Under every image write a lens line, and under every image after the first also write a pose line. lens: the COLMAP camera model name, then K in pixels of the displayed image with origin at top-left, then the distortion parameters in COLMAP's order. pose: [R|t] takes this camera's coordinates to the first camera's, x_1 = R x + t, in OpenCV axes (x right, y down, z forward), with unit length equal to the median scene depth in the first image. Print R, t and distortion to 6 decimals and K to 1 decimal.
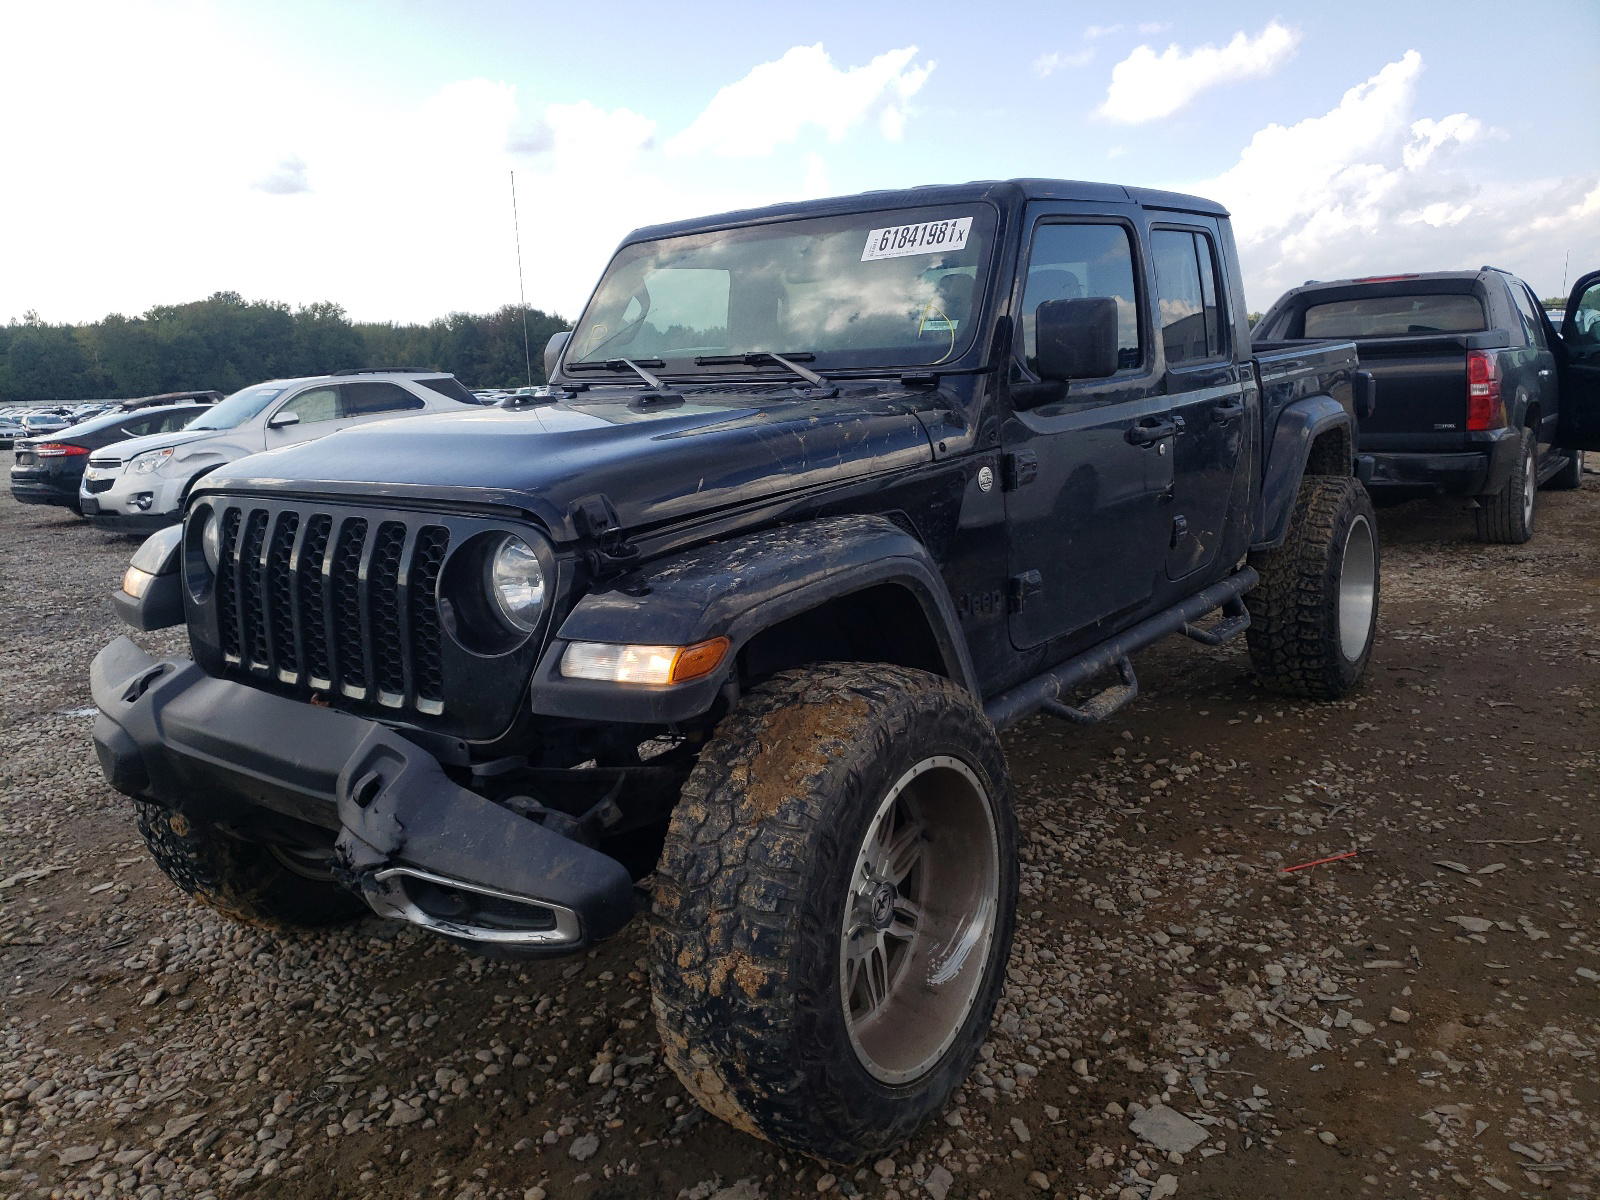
lens RADIAL K [[1241.2, 0, 800.0], [0, 1241.2, 600.0], [0, 0, 1]] dist [0.002381, -0.000207]
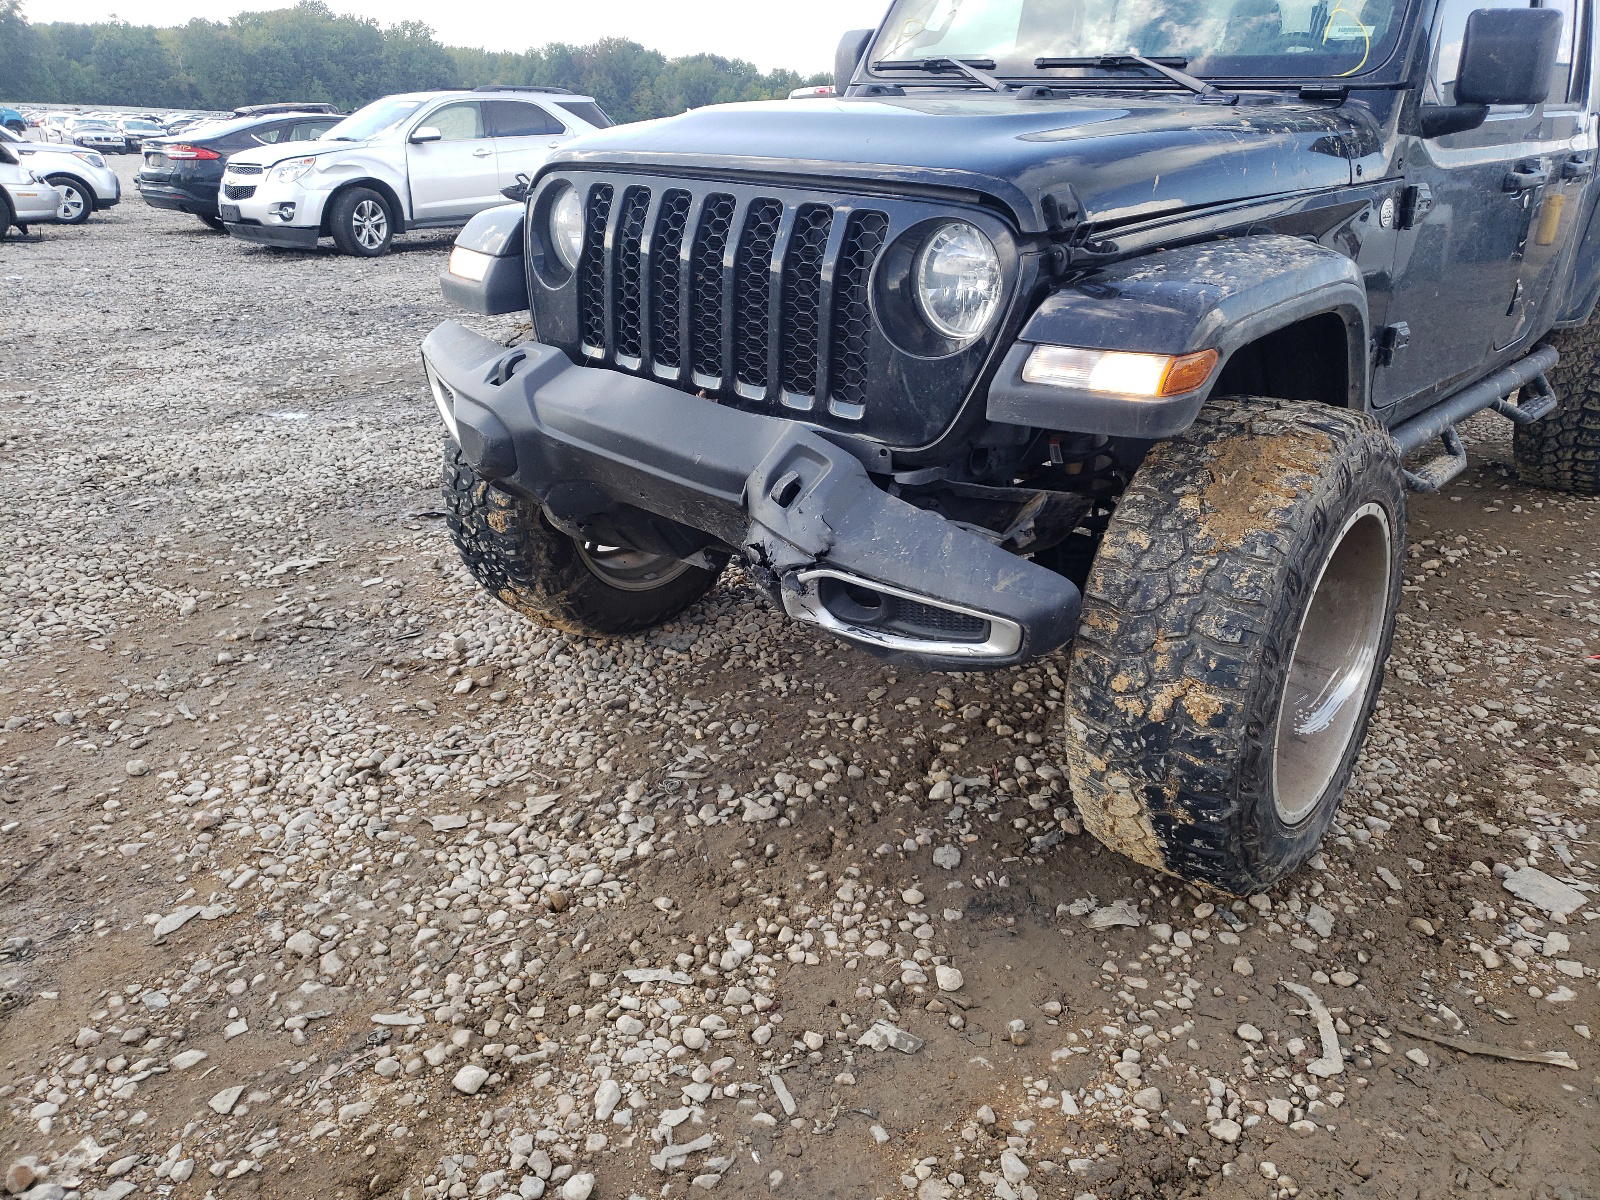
lens RADIAL K [[1203.0, 0, 765.5], [0, 1203.0, 603.9], [0, 0, 1]] dist [0.035397, -0.030582]
pose [[0.996456, 0.079521, -0.027423, -0.285497], [-0.073146, 0.980141, 0.184316, 0.057919], [0.041536, -0.181657, 0.982484, 0.048377]]
